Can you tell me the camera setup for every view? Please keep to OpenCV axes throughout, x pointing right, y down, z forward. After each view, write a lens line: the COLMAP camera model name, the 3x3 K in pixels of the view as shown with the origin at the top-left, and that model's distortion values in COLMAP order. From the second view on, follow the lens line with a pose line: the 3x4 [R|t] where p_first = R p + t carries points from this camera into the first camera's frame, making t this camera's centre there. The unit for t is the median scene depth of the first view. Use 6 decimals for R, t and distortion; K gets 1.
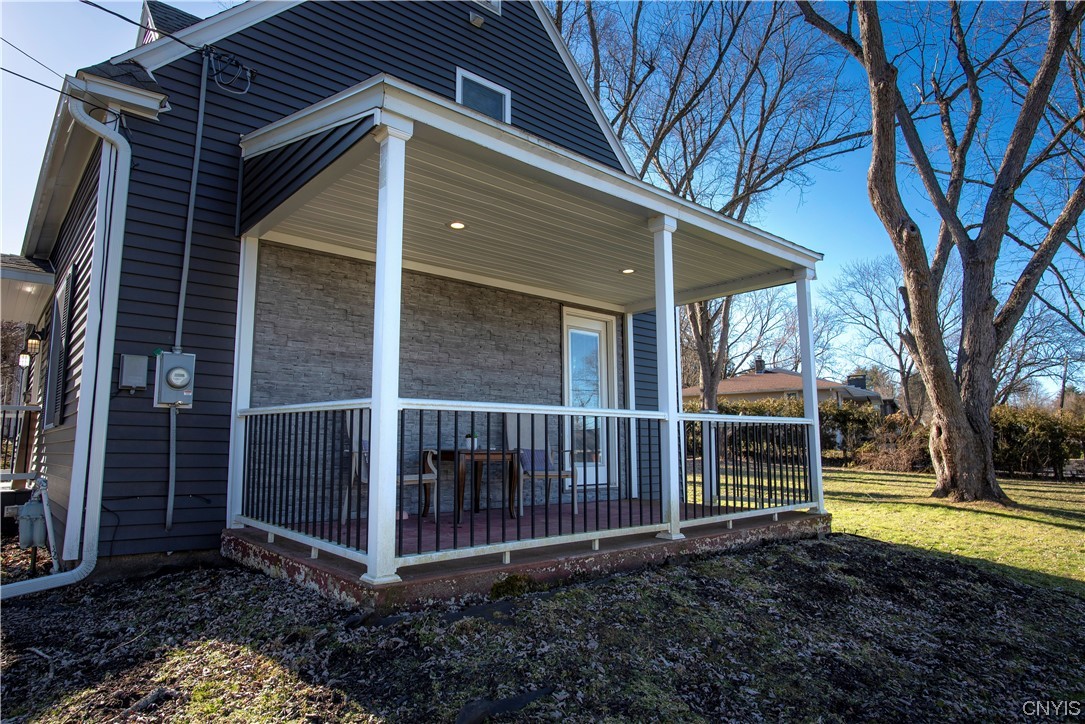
lens RADIAL K [[662.4, 0, 543.4], [0, 662.4, 365.9], [0, 0, 1]] dist [-0.012220, 0.000766]
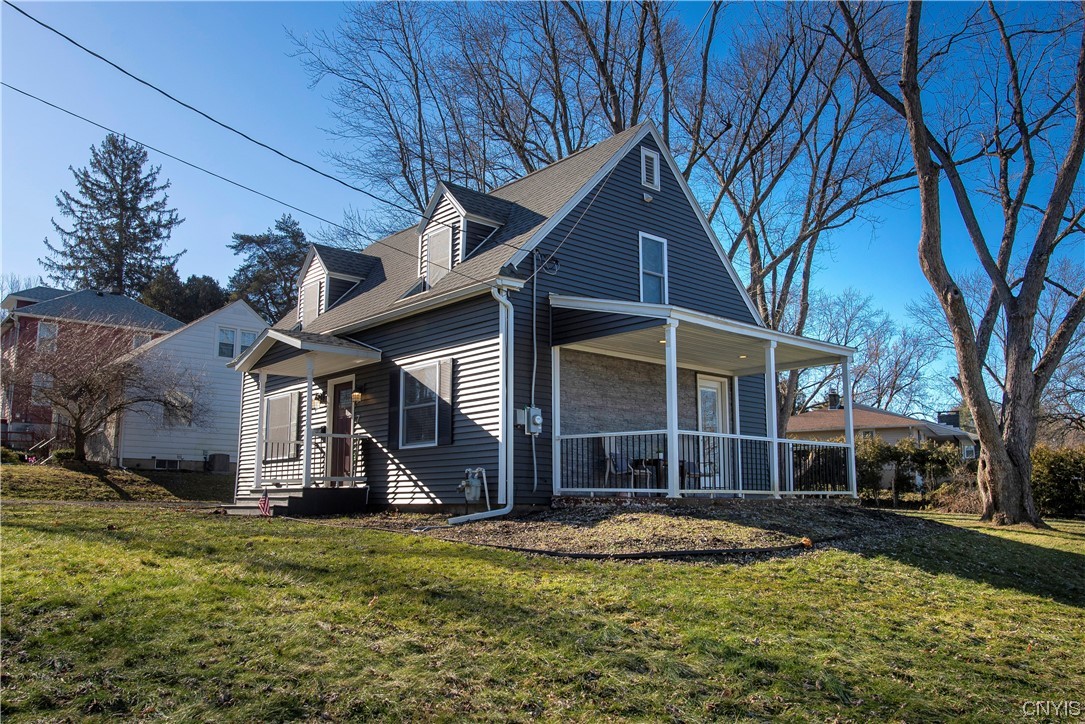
lens RADIAL K [[831.8, 0, 574.0], [0, 831.8, 382.7], [0, 0, 1]] dist [-0.002981, -0.001537]
pose [[0.999933, 0.006362, 0.009674, -0.125220], [-0.006210, 0.999857, -0.015708, -0.015737], [-0.009772, 0.015647, 0.999830, -0.432564]]
